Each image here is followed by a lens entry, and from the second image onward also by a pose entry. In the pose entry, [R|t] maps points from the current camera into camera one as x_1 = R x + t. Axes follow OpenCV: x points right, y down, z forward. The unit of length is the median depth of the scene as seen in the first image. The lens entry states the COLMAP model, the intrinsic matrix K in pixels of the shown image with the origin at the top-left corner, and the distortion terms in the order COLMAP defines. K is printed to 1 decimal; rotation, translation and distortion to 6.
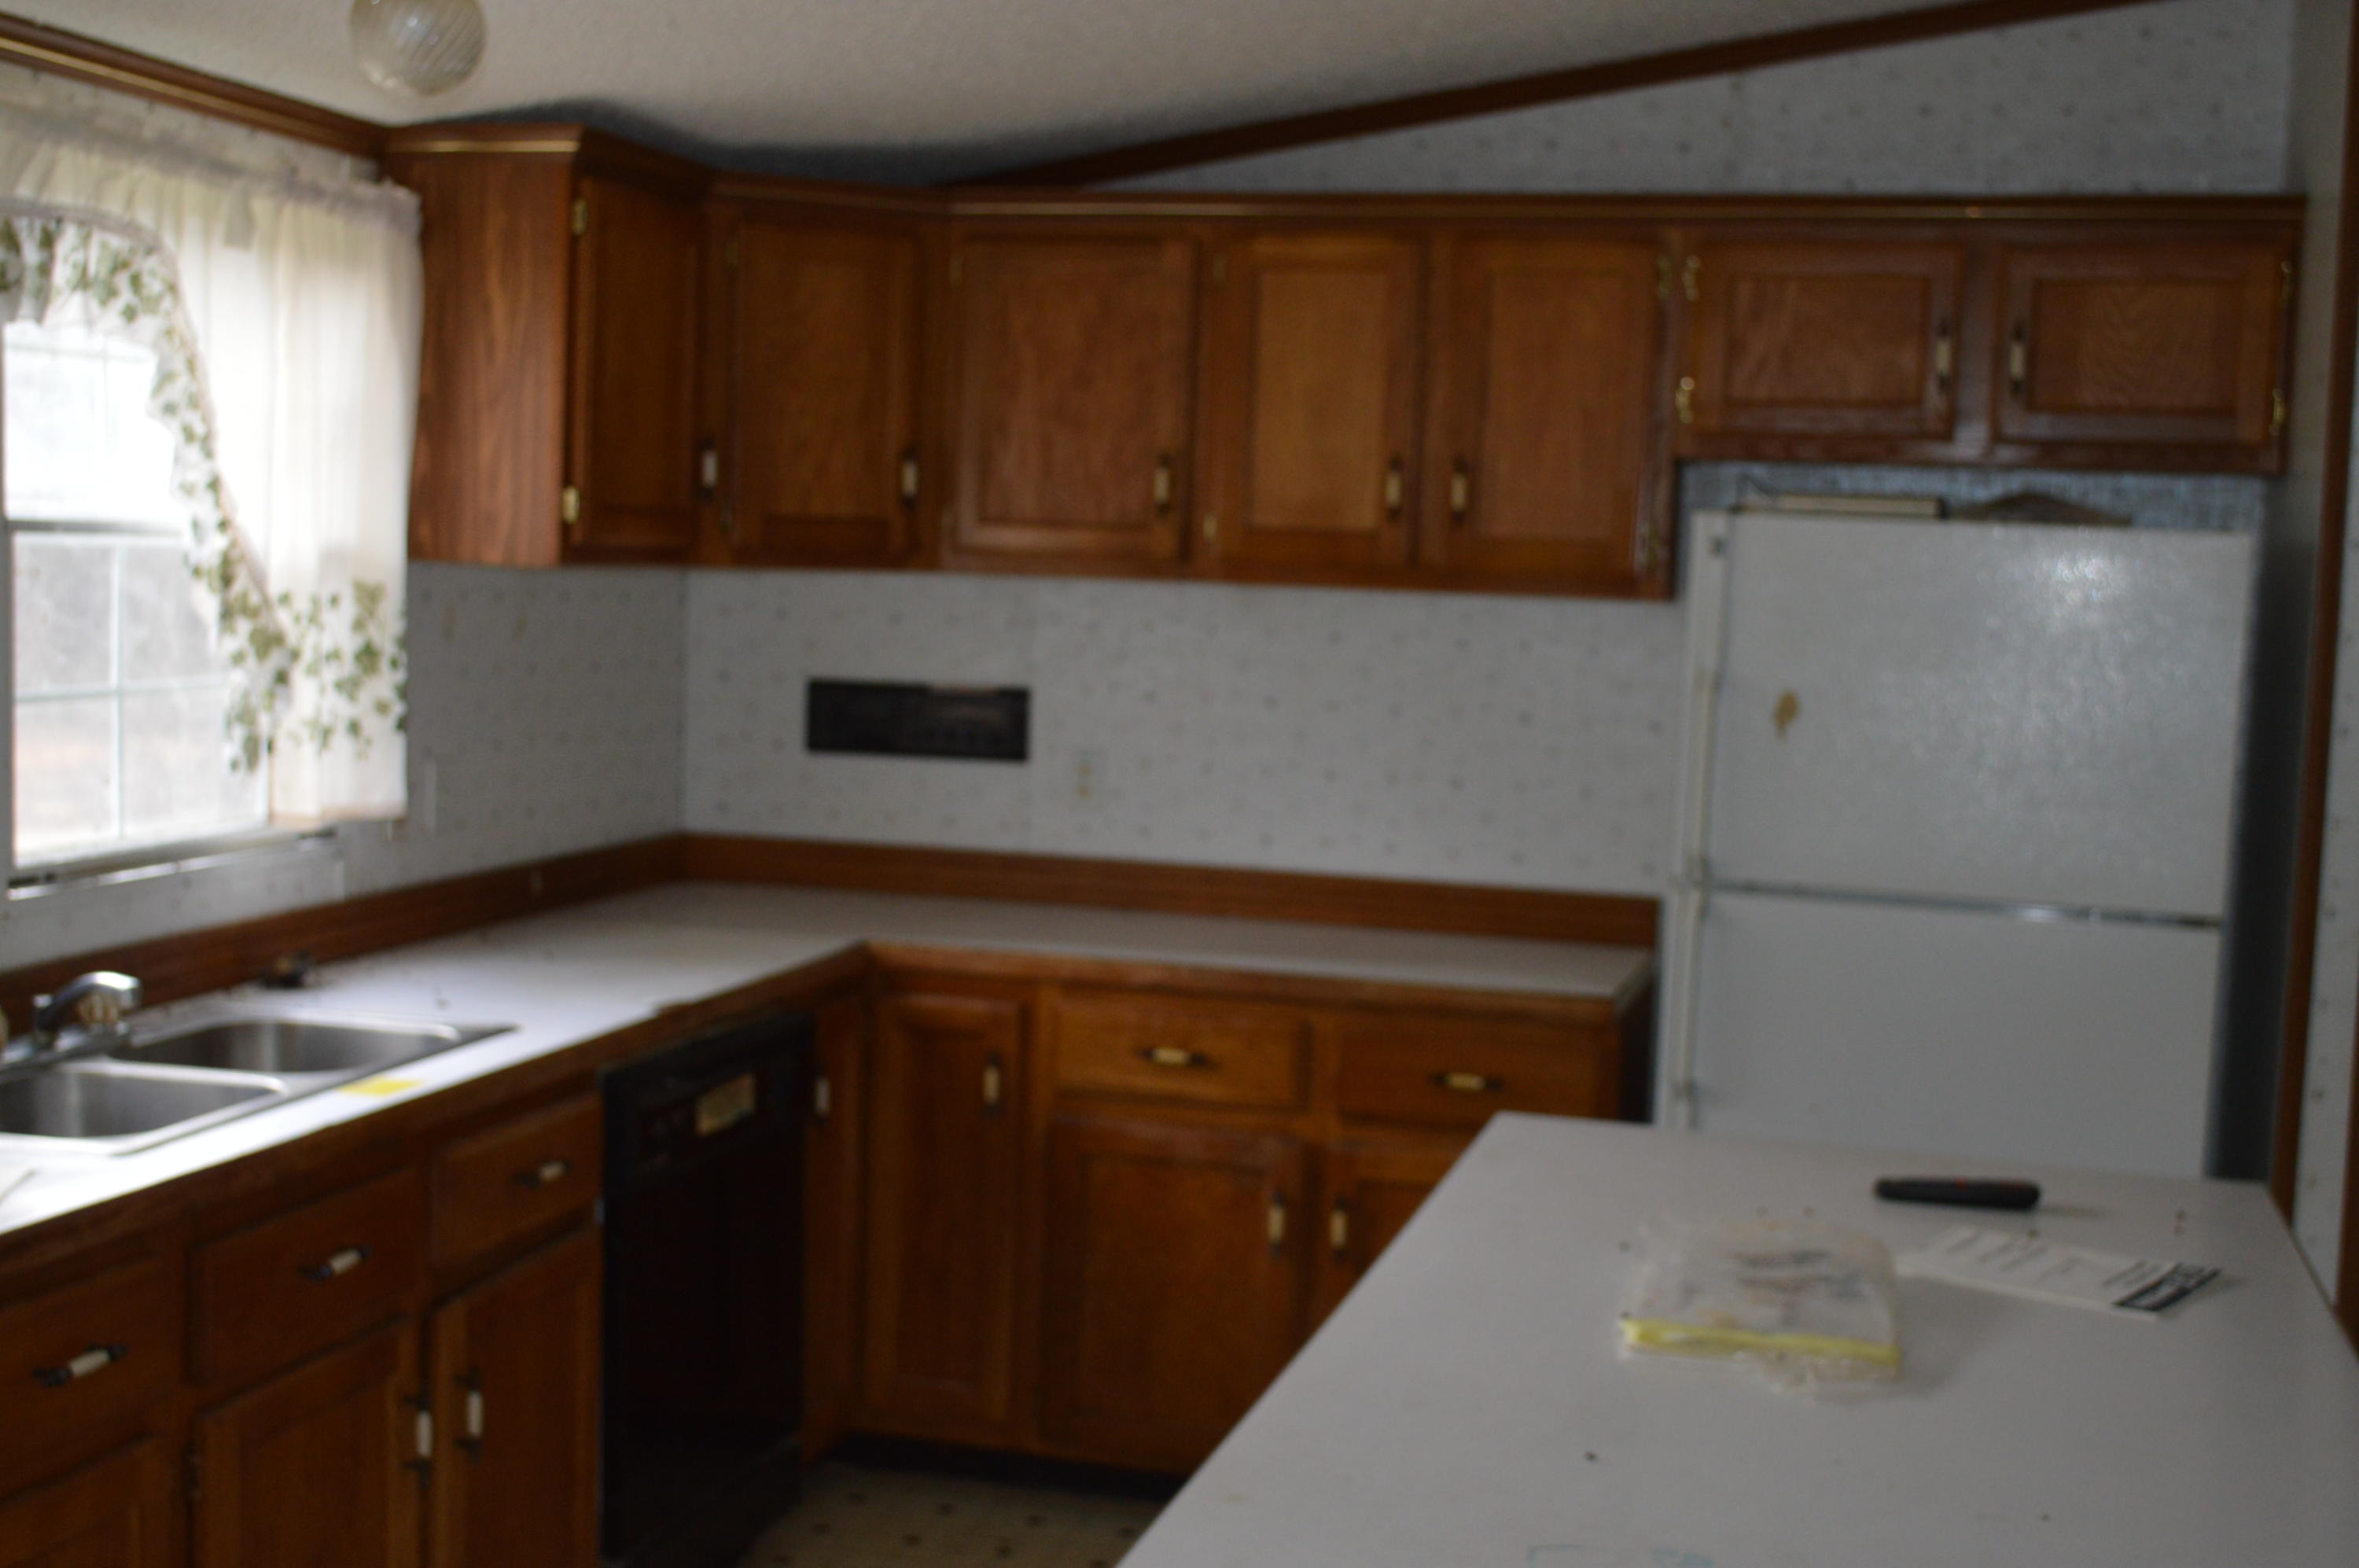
lens RADIAL K [[2761.8, 0, 1174.3], [0, 2761.8, 789.0], [0, 0, 1]] dist [-0.021763, 0.000000]
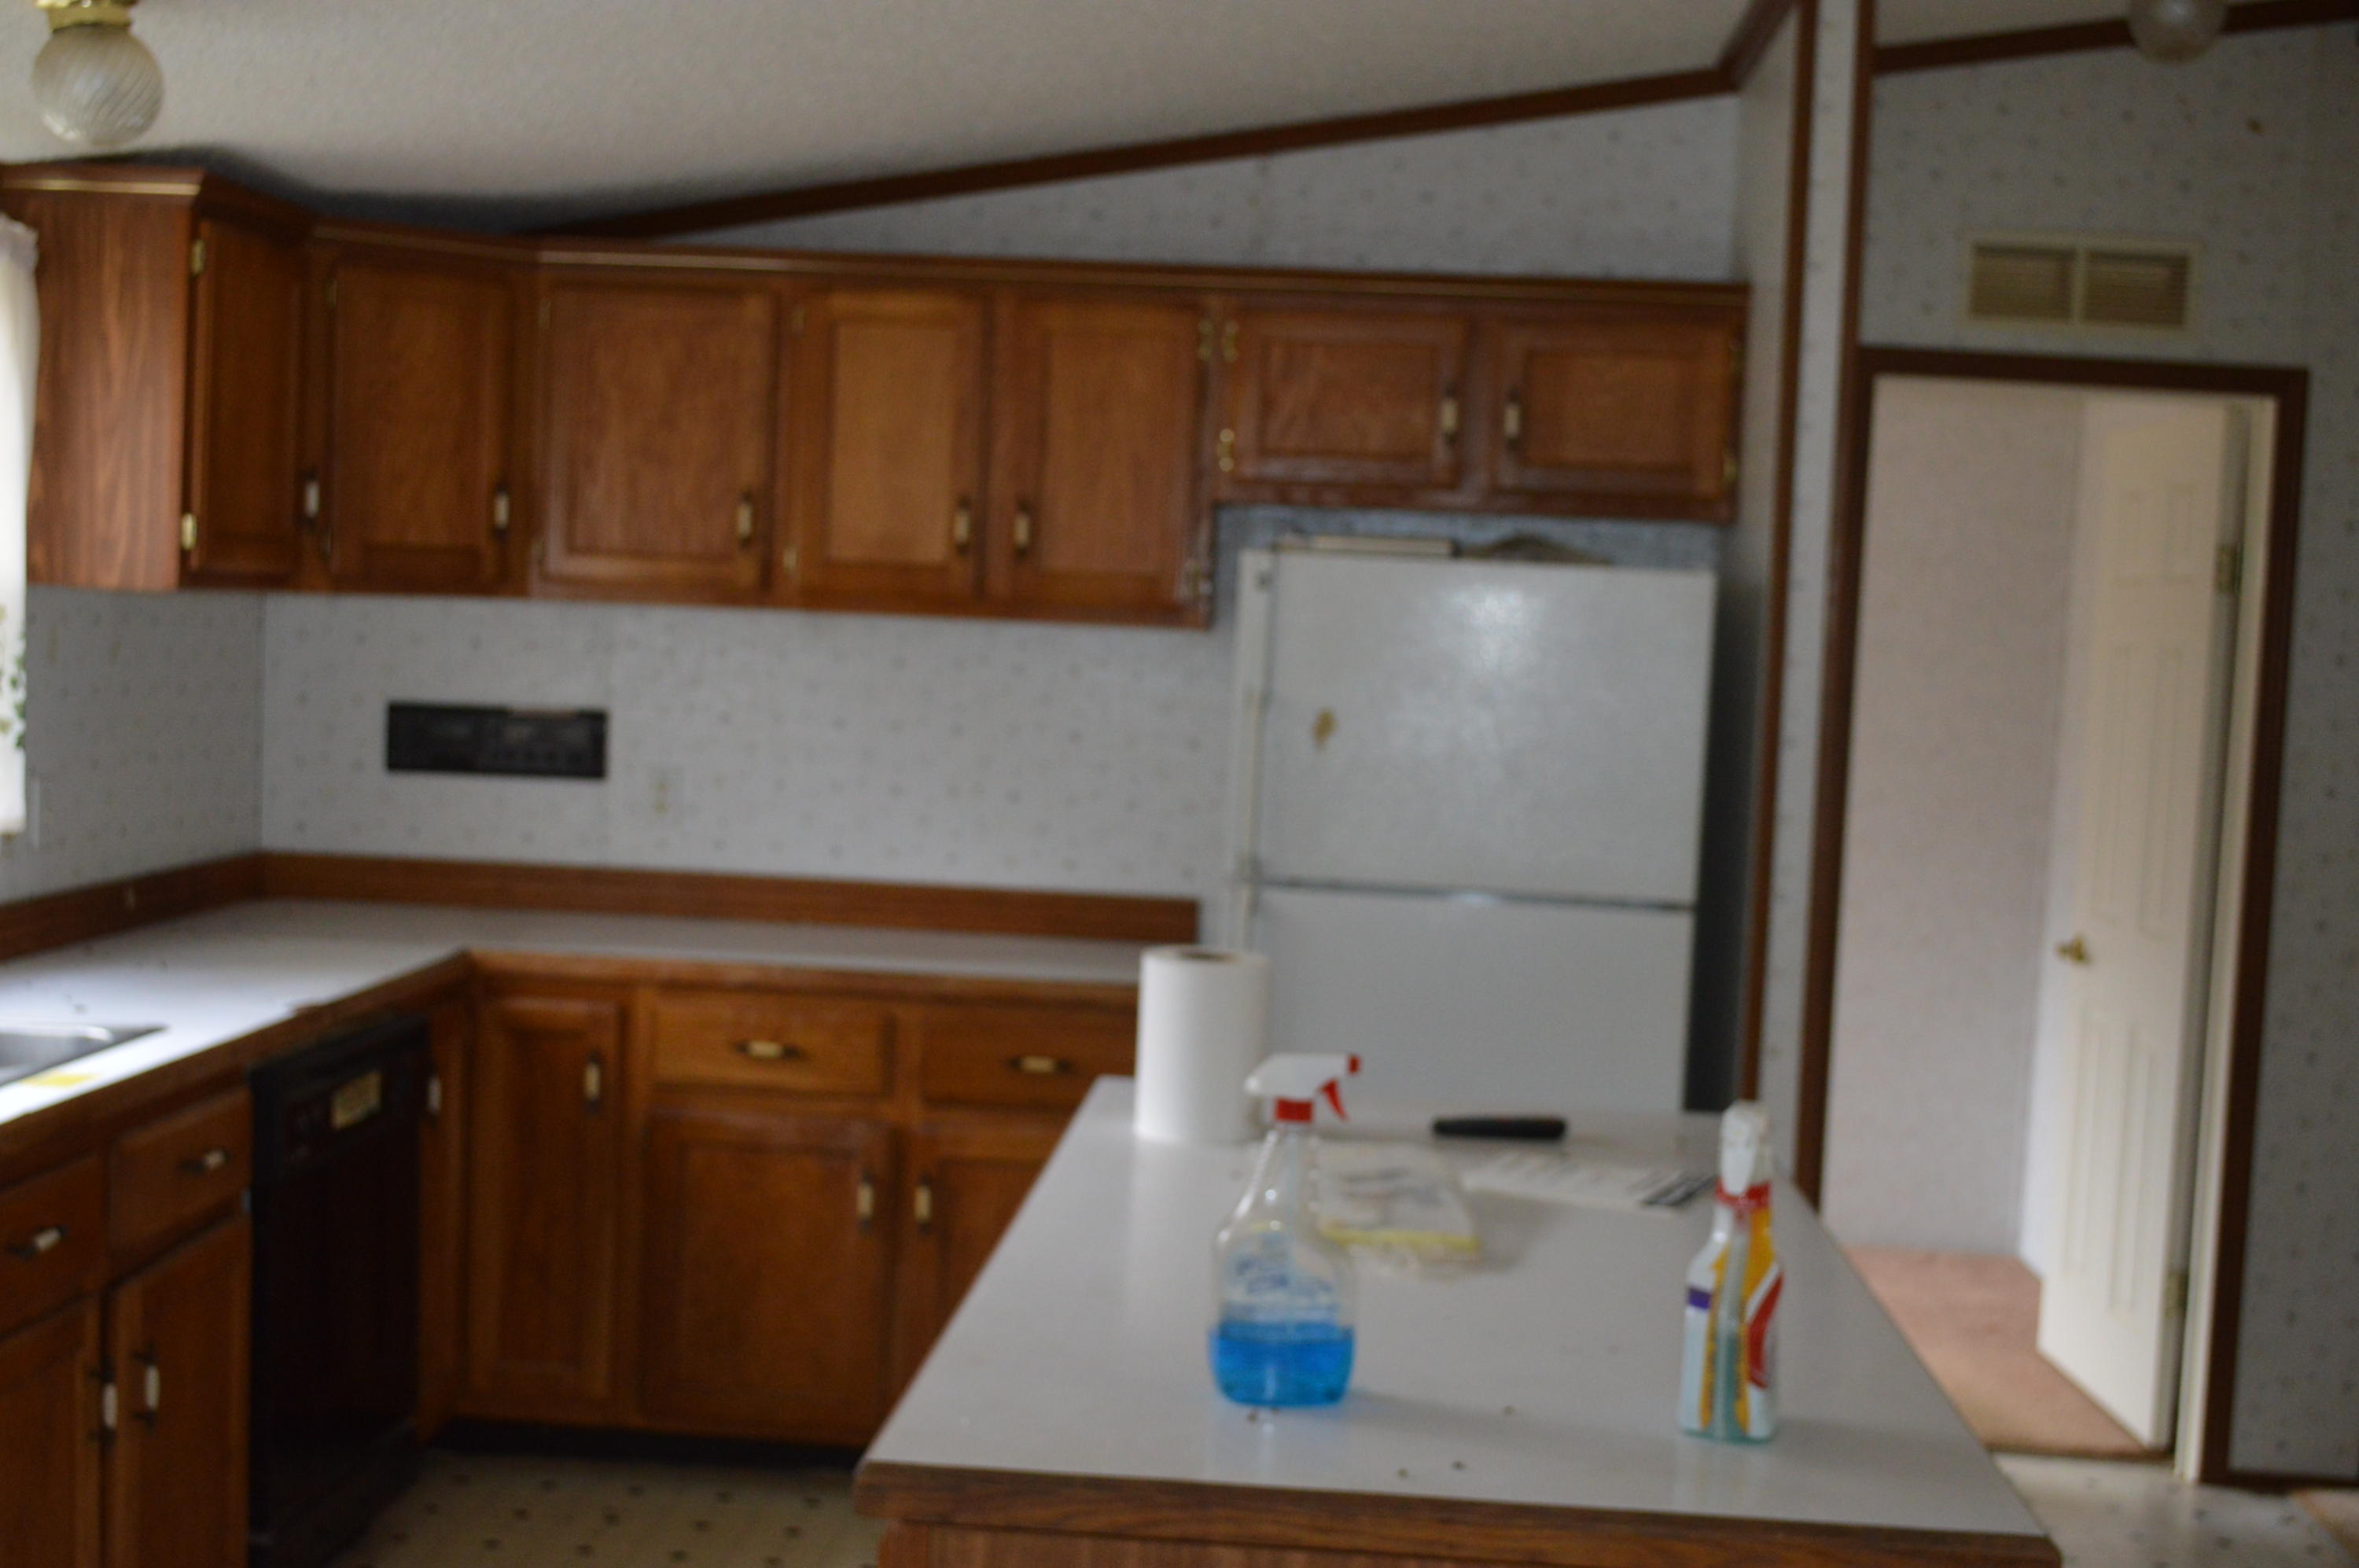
lens RADIAL K [[2761.8, 0, 1184.0], [0, 2761.8, 780.6], [0, 0, 1]] dist [-0.021763, 0.000000]
pose [[0.979583, -0.005717, 0.200959, -0.056405], [0.008939, 0.999846, -0.015127, 0.009615], [-0.200841, 0.016614, 0.979483, -0.088817]]
